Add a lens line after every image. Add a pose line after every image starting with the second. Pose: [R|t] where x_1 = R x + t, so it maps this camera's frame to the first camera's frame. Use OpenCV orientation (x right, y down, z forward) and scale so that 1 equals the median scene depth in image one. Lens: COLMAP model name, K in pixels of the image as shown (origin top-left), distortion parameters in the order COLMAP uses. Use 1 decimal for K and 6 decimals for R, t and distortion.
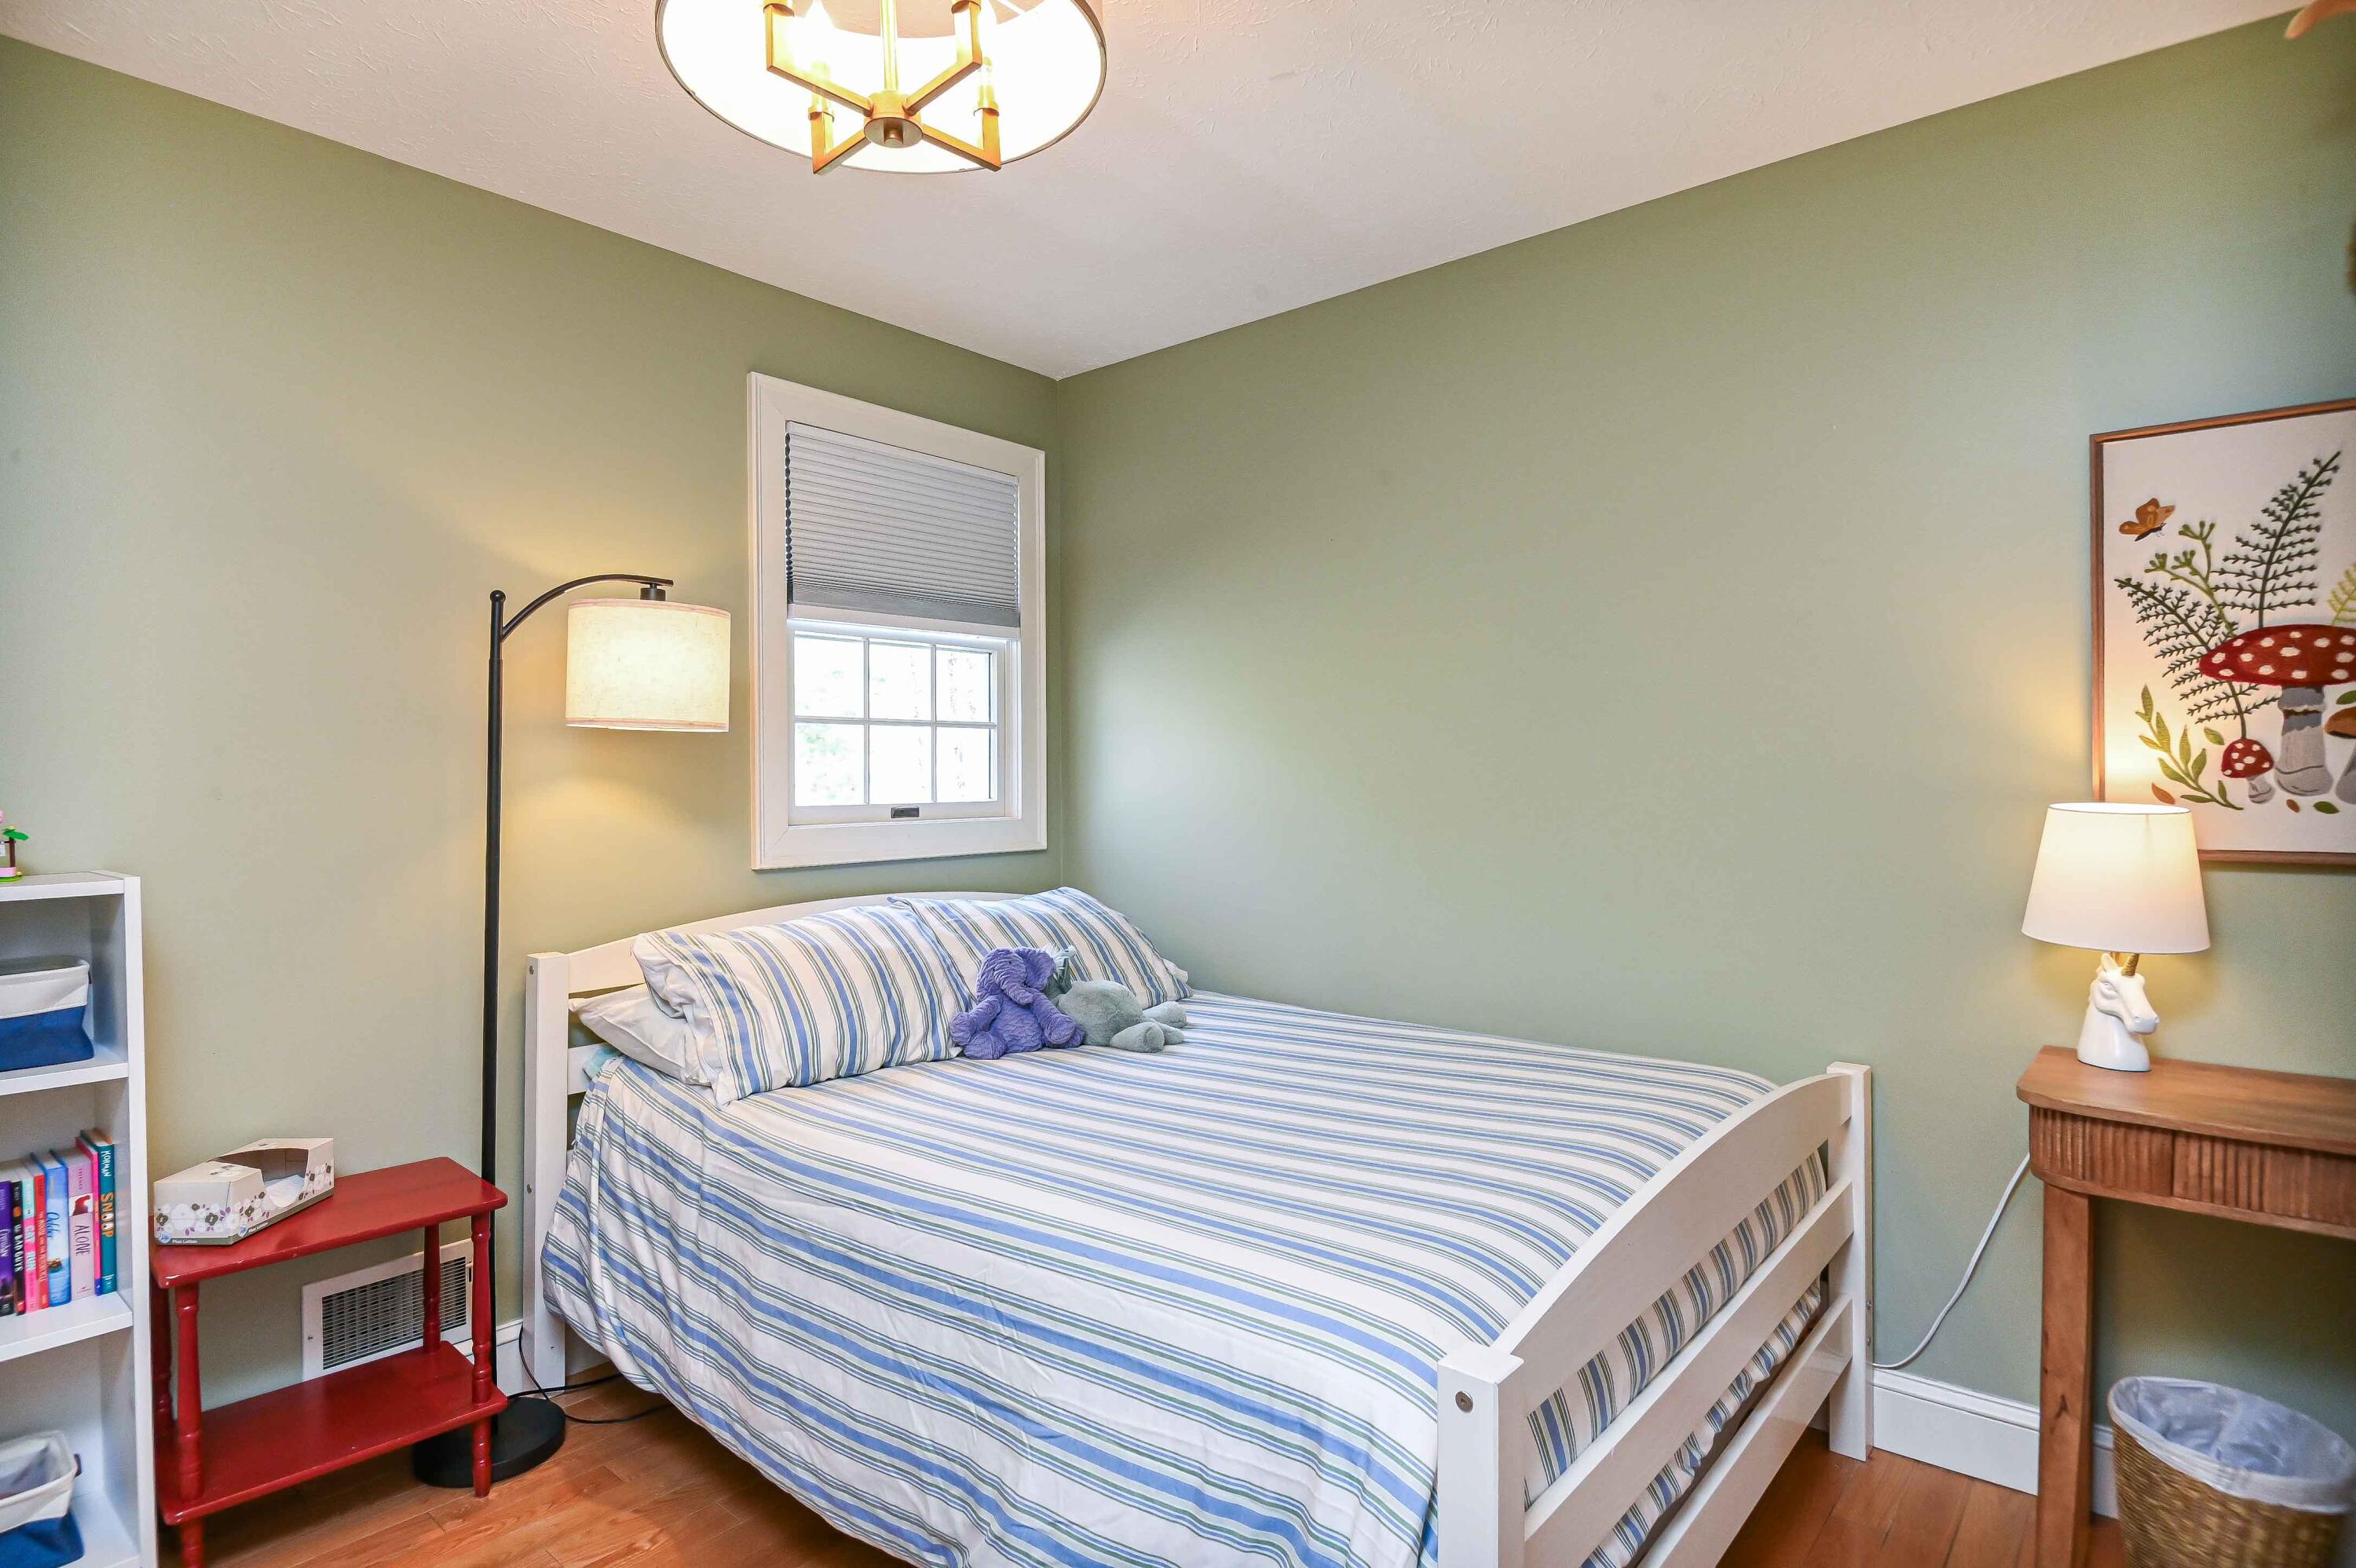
lens RADIAL K [[1231.5, 0, 1178.4], [0, 1231.5, 781.3], [0, 0, 1]] dist [-0.017071, -0.003174]
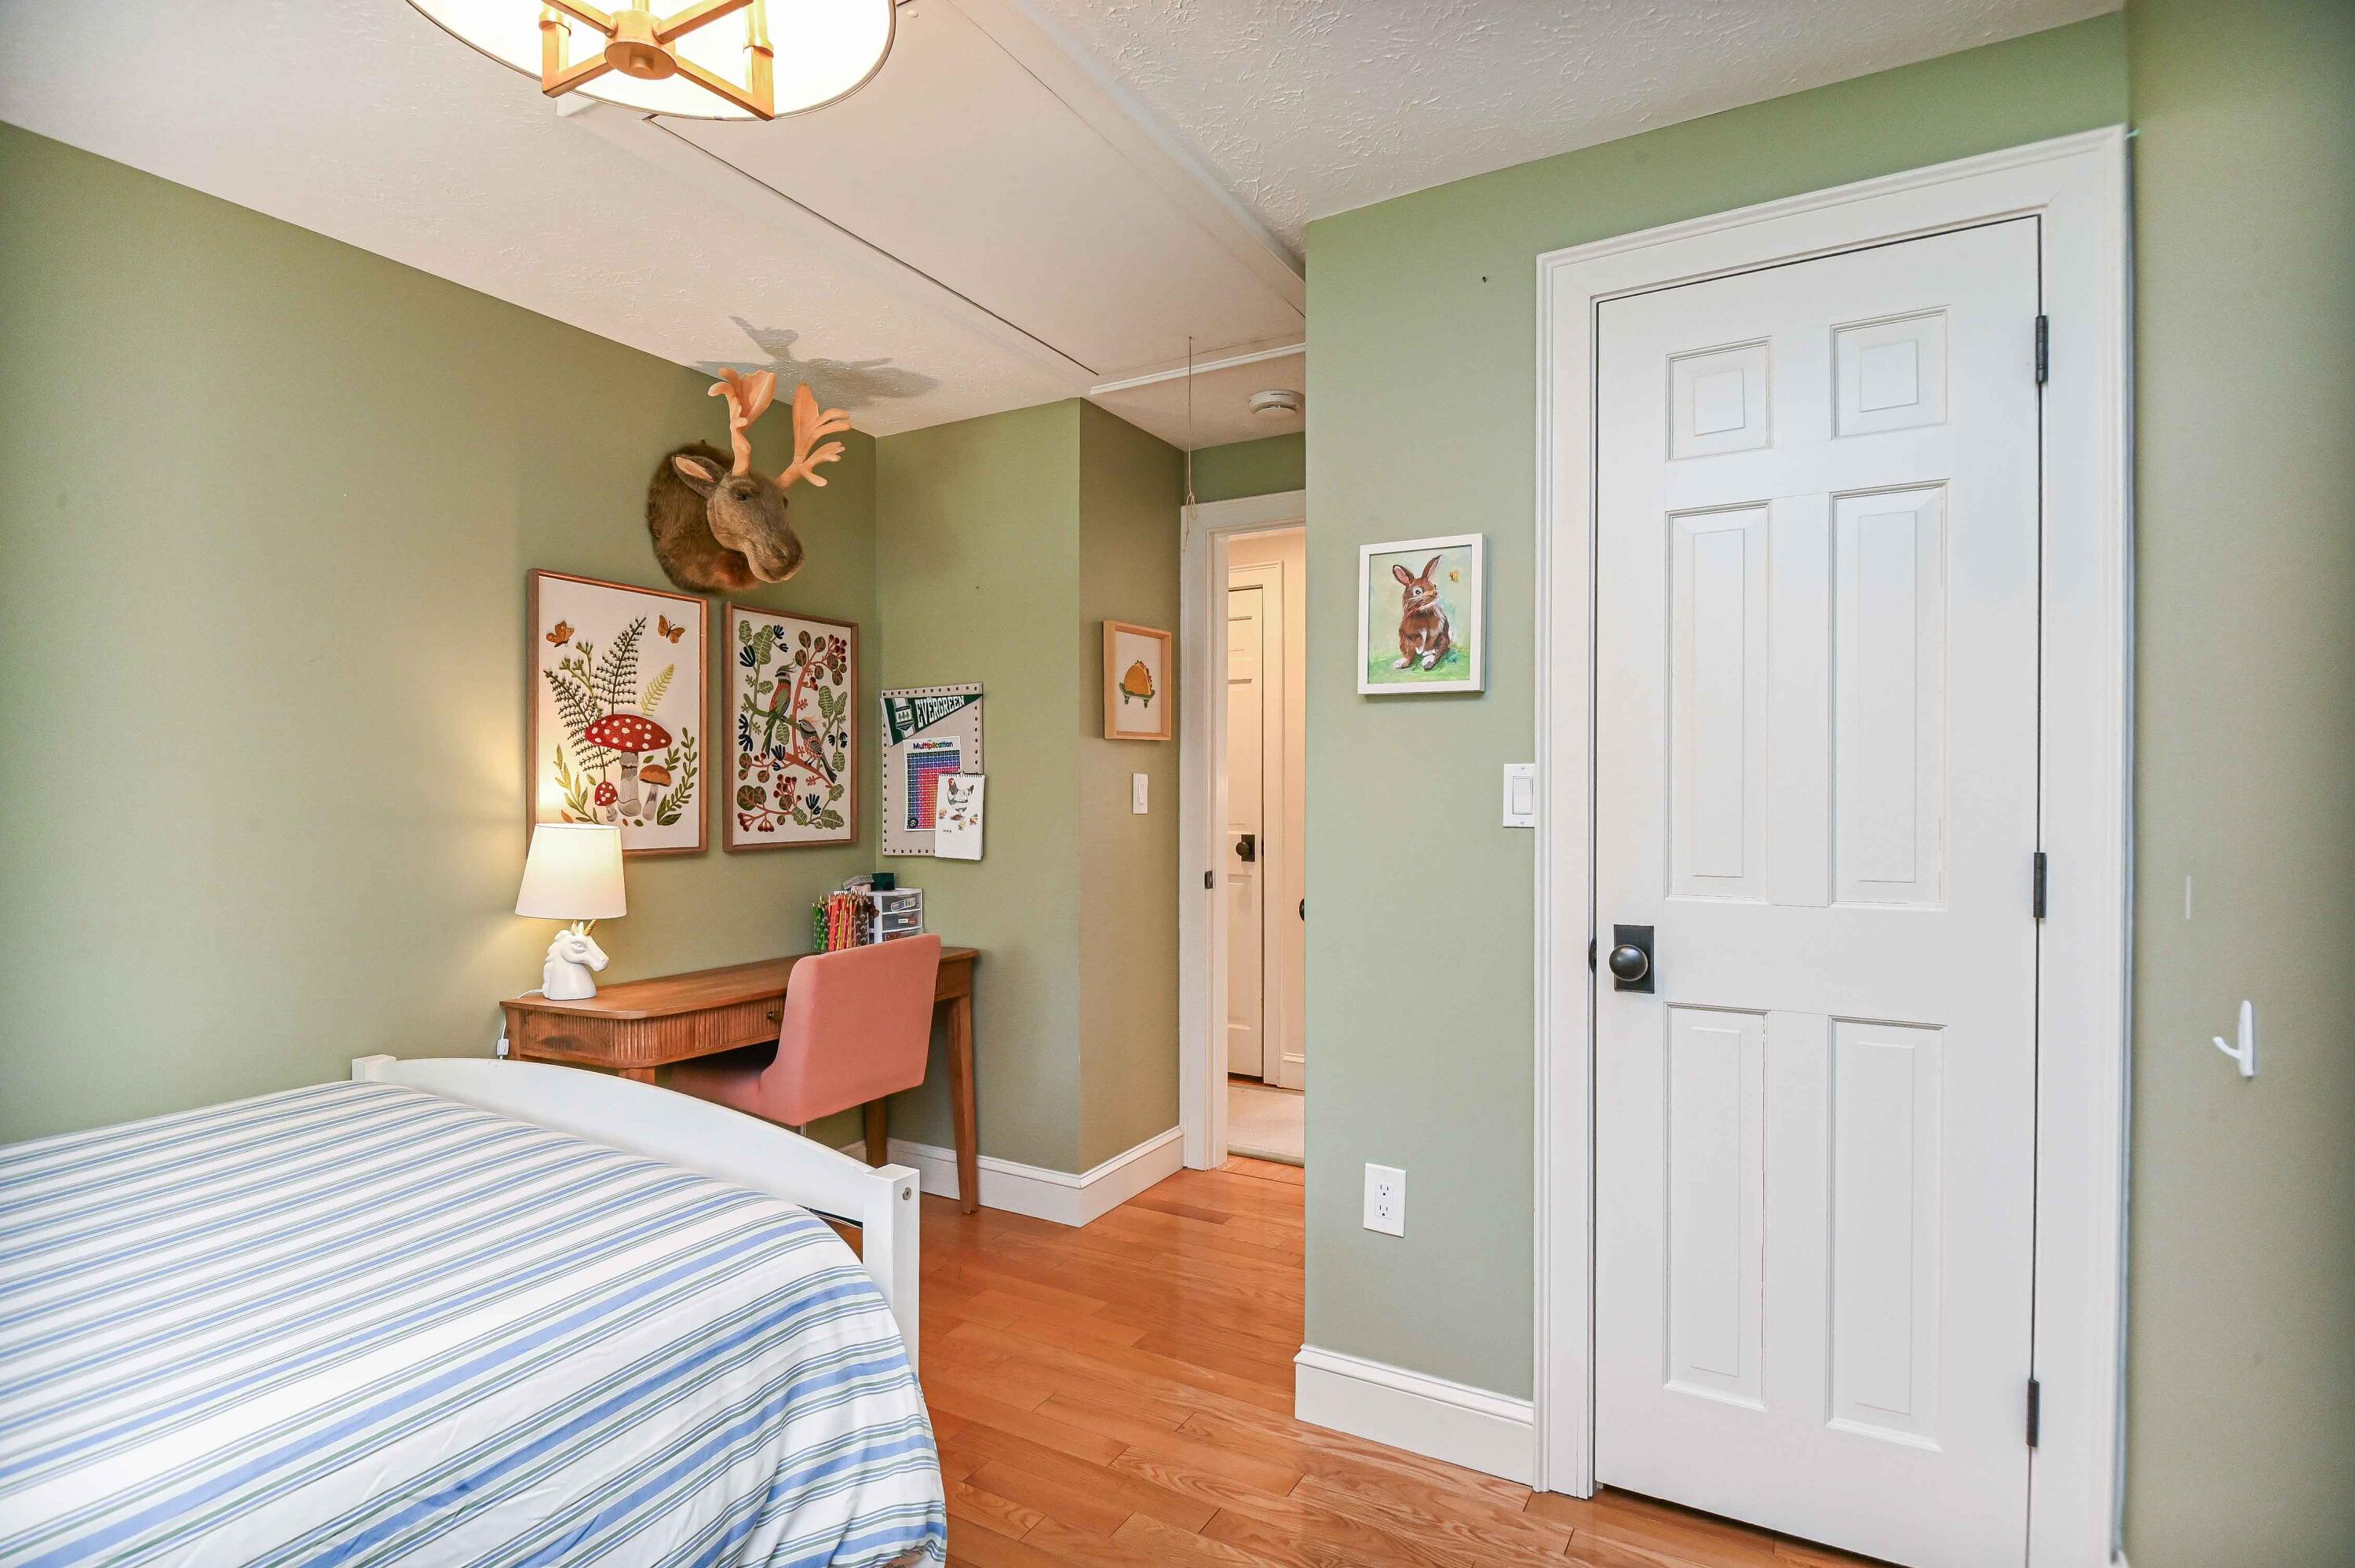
lens RADIAL K [[1174.8, 0, 1172.5], [0, 1174.8, 785.1], [0, 0, 1]] dist [0.002077, -0.000126]
pose [[-0.188281, 0.011107, 0.982052, -0.815500], [-0.000008, 0.999936, -0.011311, -0.013200], [-0.982115, -0.002137, -0.188269, 0.562192]]
